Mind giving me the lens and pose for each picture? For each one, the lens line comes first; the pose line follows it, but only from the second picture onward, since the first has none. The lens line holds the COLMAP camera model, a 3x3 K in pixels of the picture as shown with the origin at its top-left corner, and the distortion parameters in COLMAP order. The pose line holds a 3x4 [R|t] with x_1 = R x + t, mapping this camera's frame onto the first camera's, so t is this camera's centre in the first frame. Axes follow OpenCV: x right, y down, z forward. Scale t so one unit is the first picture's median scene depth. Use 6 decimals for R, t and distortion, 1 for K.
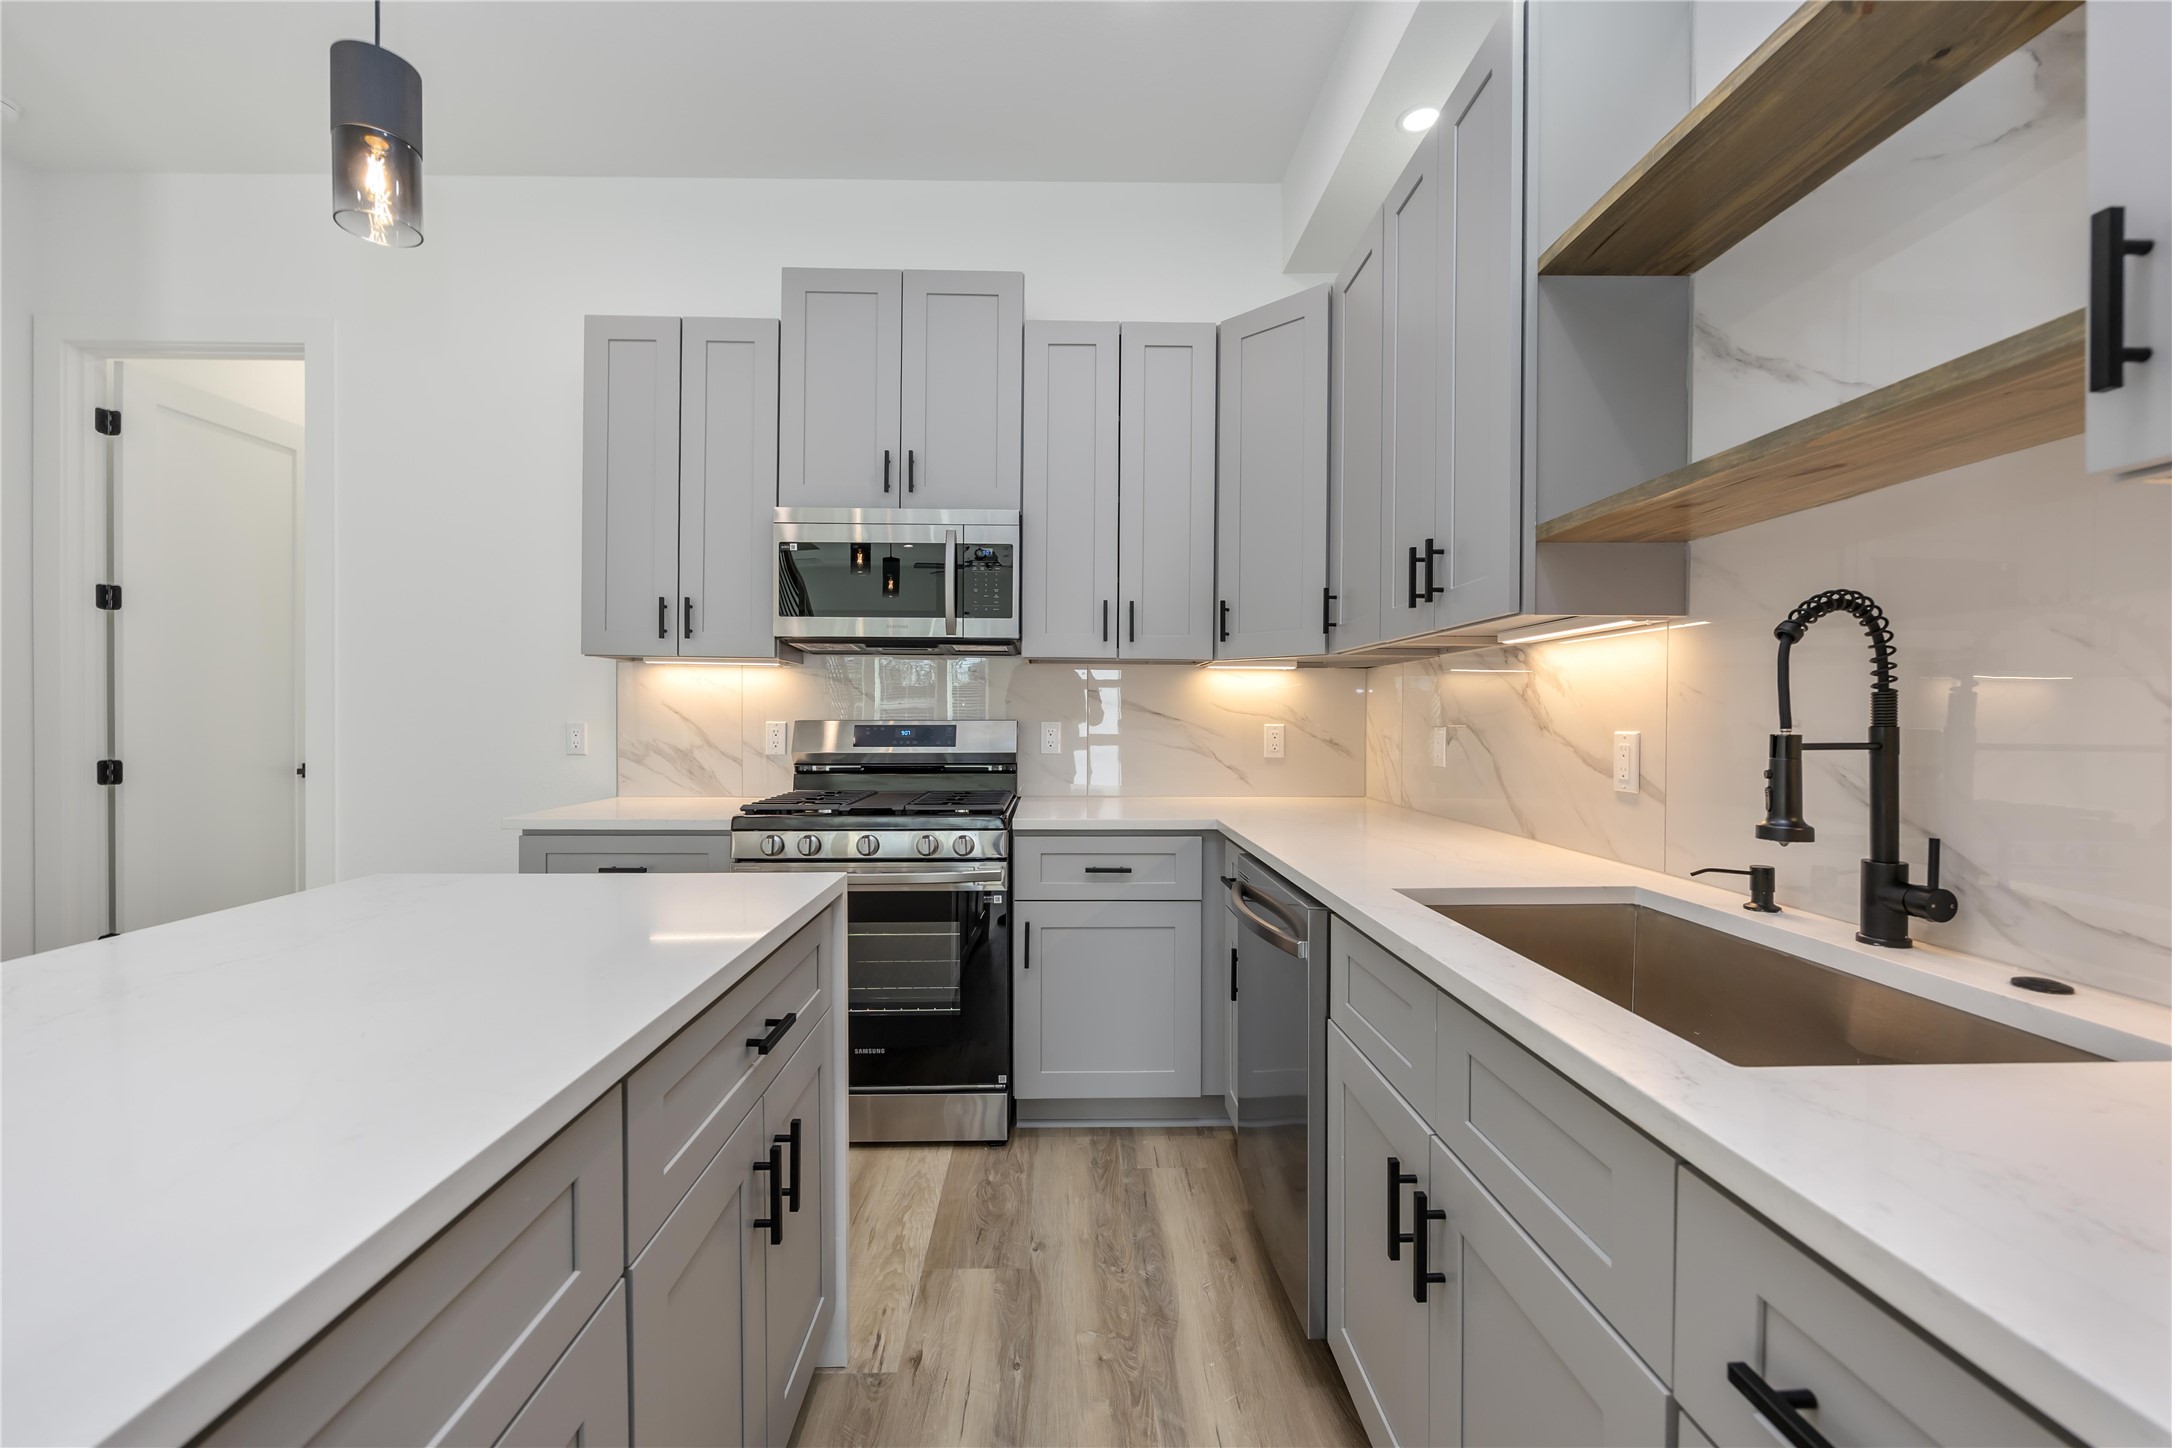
lens RADIAL K [[881.2, 0, 1076.1], [0, 881.2, 721.8], [0, 0, 1]] dist [-0.001255, -0.000097]
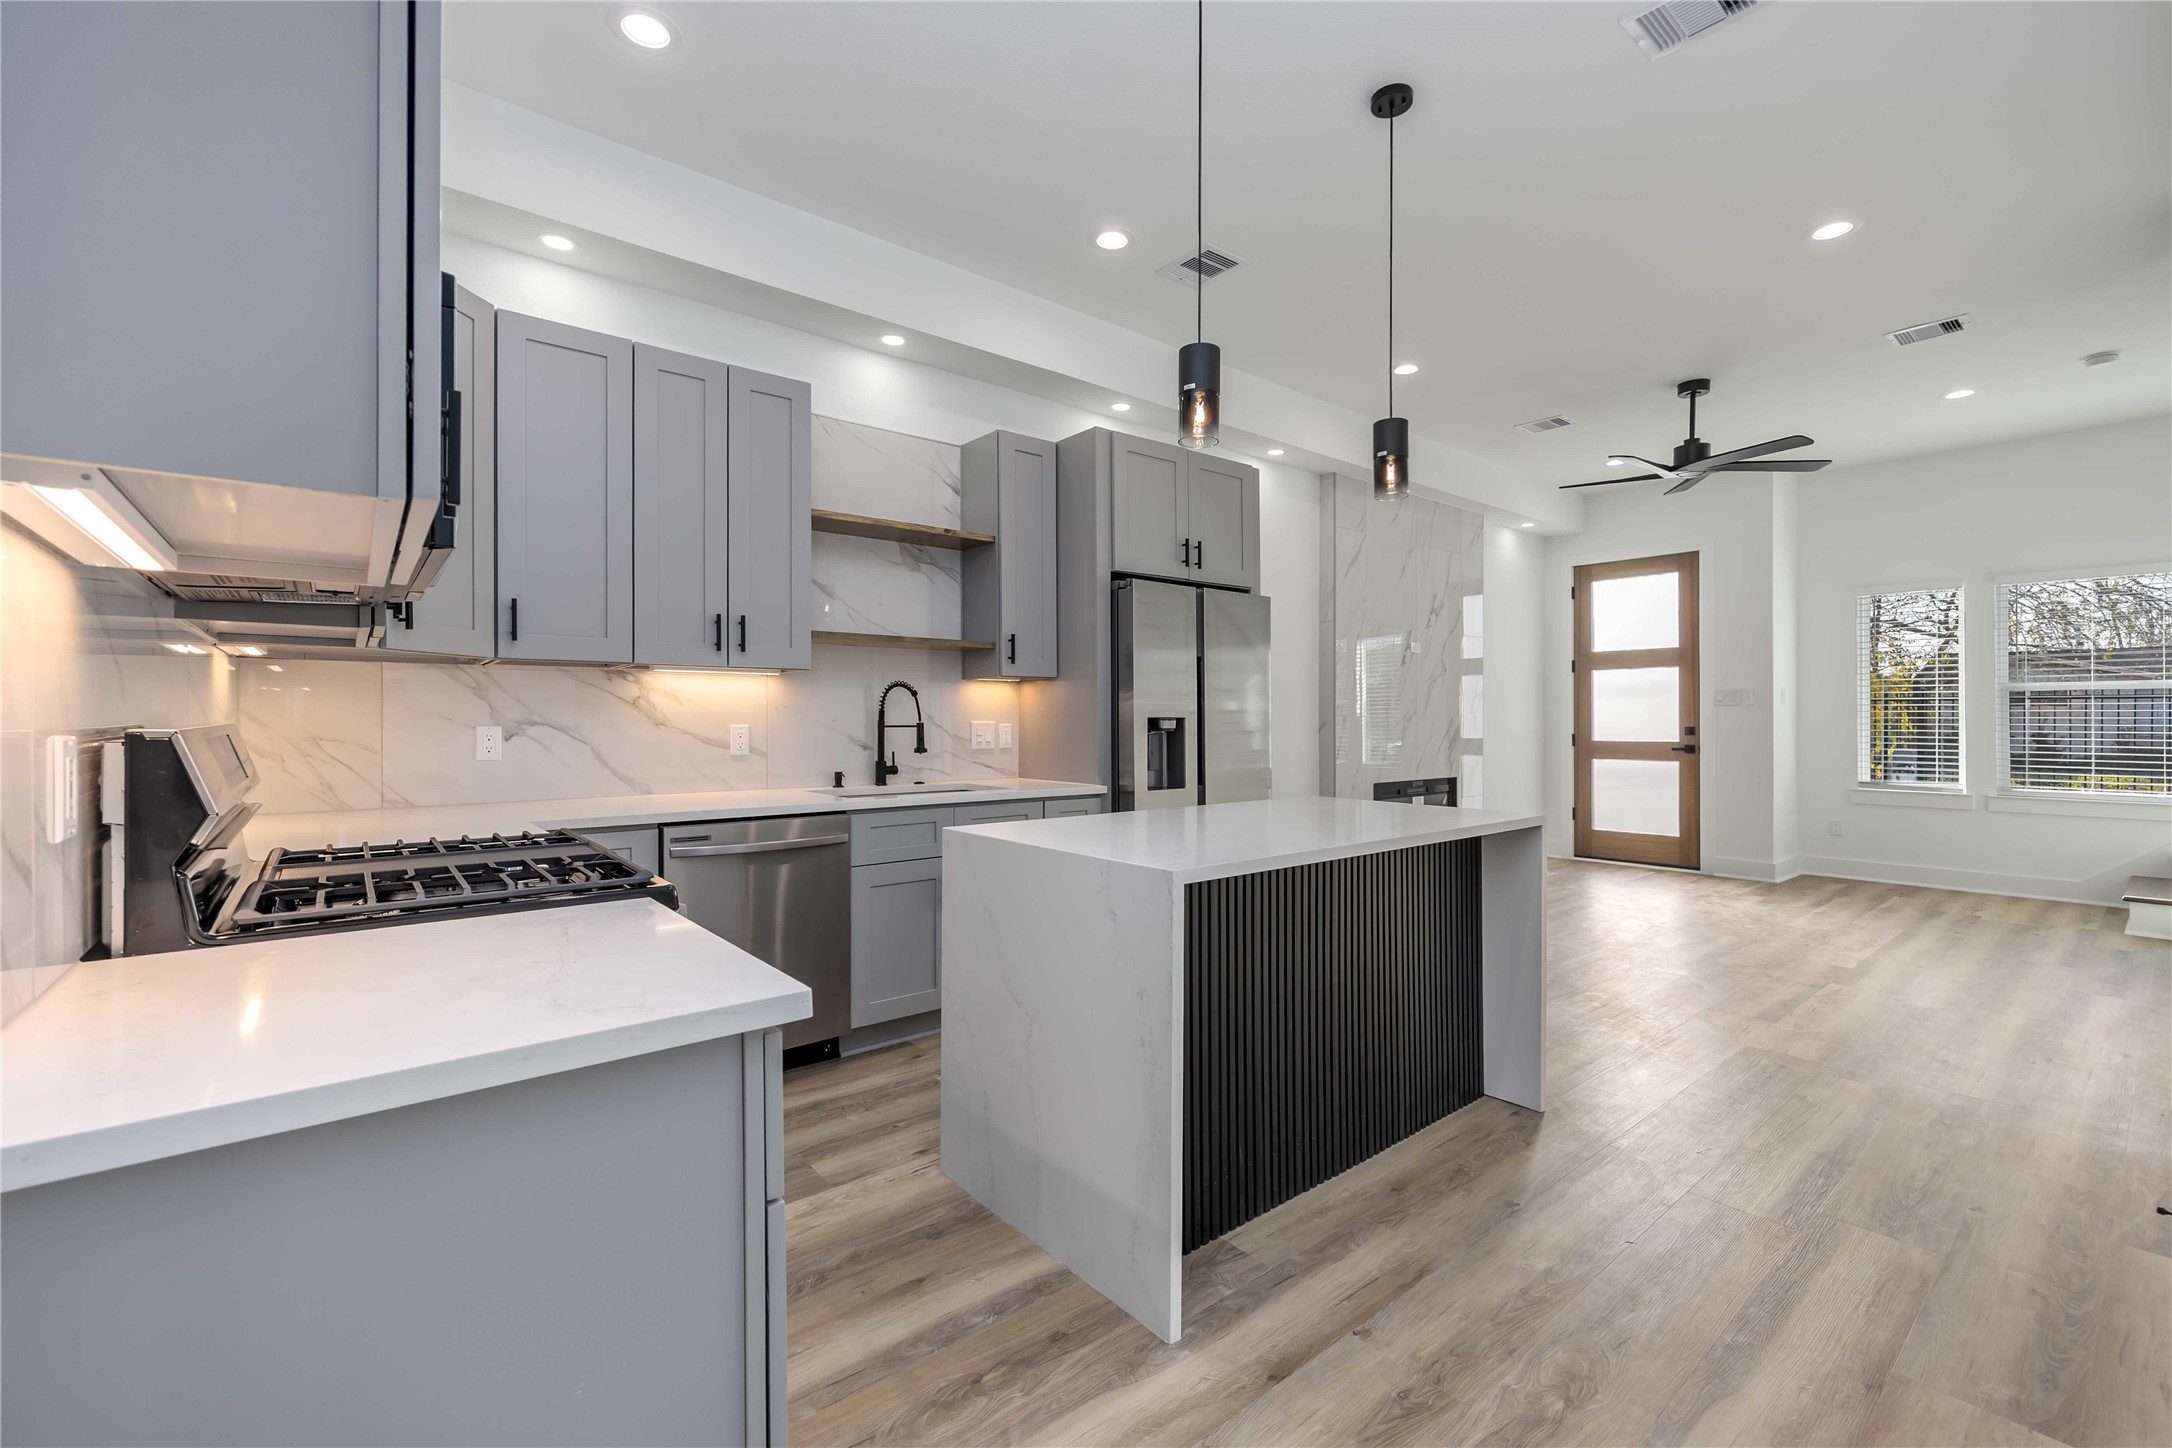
lens RADIAL K [[912.6, 0, 1080.1], [0, 912.6, 719.9], [0, 0, 1]] dist [0.000194, 0.000128]
pose [[-0.618044, -0.002419, 0.786139, -1.091163], [0.003941, 0.999973, 0.006176, -0.007598], [-0.786133, 0.006915, -0.618018, 1.219598]]
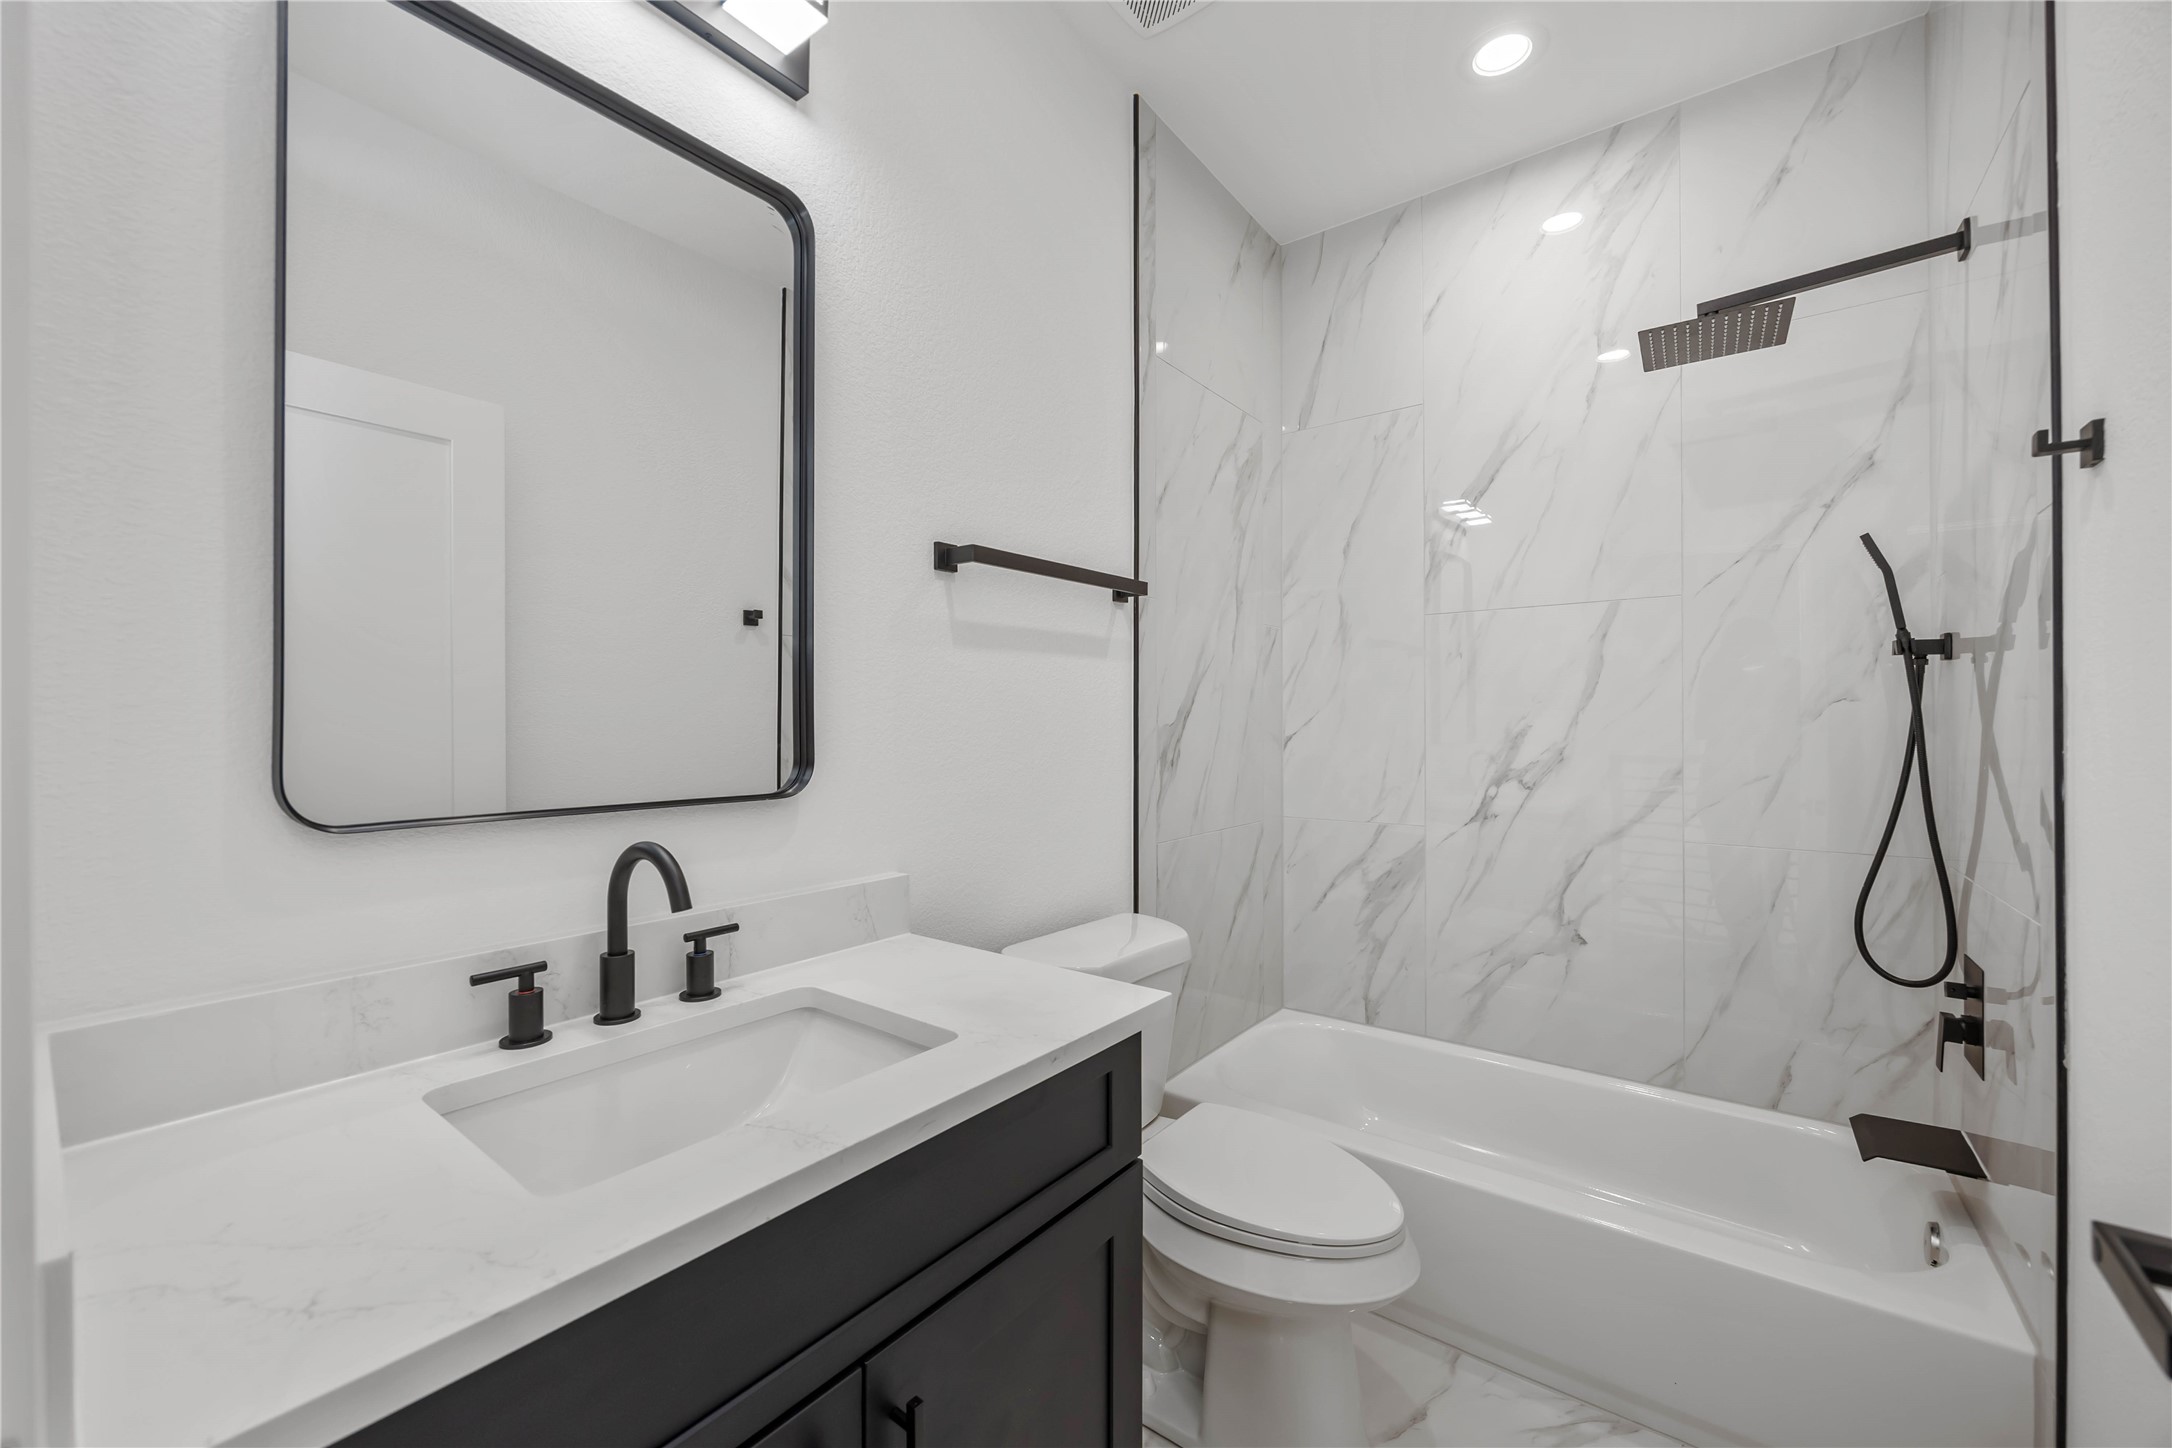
lens RADIAL K [[851.7, 0, 1082.4], [0, 851.7, 719.4], [0, 0, 1]] dist [-0.001600, 0.000141]
pose [[0.626646, 0.000047, 0.779304, -0.632370], [0.008669, 0.999938, -0.007032, -0.385438], [-0.779256, 0.011163, 0.626607, -1.612808]]
